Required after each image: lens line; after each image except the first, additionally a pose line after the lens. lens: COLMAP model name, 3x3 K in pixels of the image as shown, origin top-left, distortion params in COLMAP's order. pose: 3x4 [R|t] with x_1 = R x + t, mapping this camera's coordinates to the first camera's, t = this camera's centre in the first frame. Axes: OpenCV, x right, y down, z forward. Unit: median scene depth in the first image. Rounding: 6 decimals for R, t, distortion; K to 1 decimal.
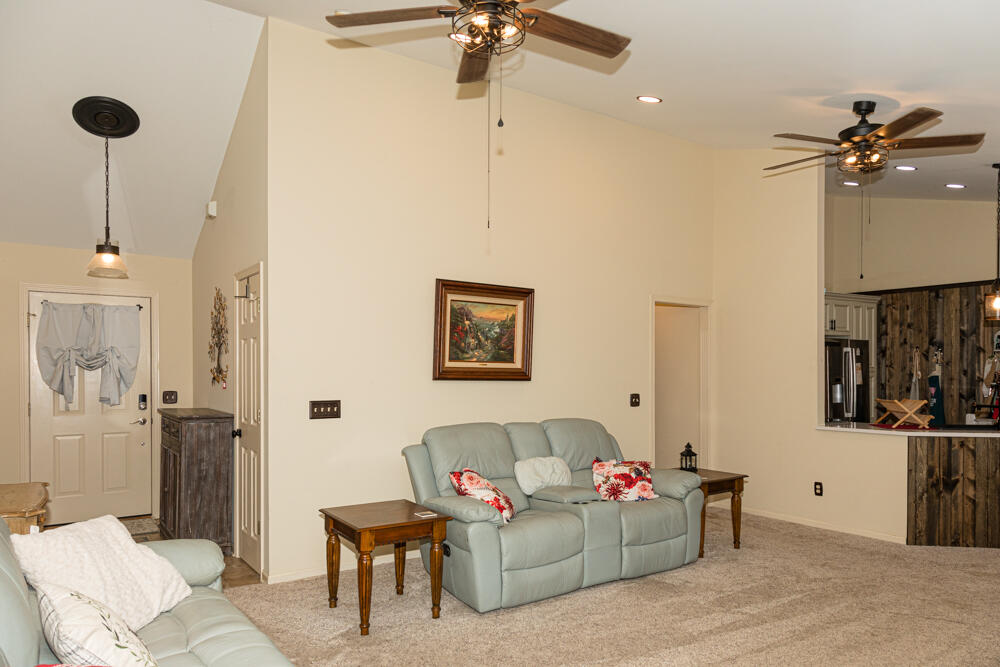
lens RADIAL K [[677.0, 0, 503.7], [0, 677.0, 353.5], [0, 0, 1]] dist [0.006316, -0.004499]
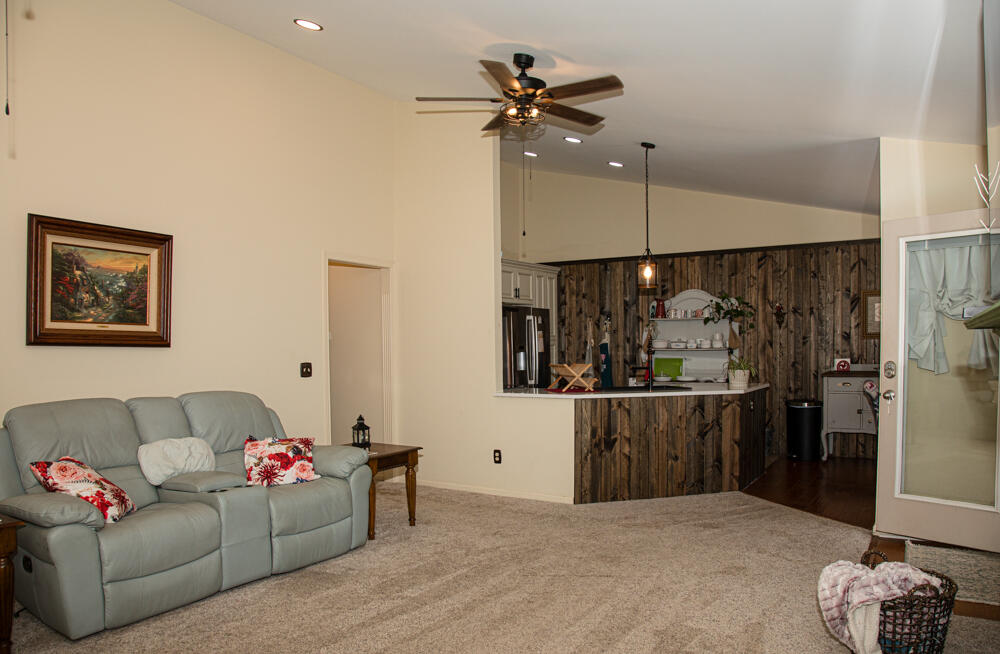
lens RADIAL K [[686.3, 0, 500.0], [0, 686.3, 327.0], [0, 0, 1]] dist [-0.115544, 0.058176]
pose [[0.924633, 0.003399, 0.380844, 0.106664], [-0.000759, 0.999975, -0.007080, 0.022470], [-0.380858, 0.006258, 0.924612, 0.095571]]
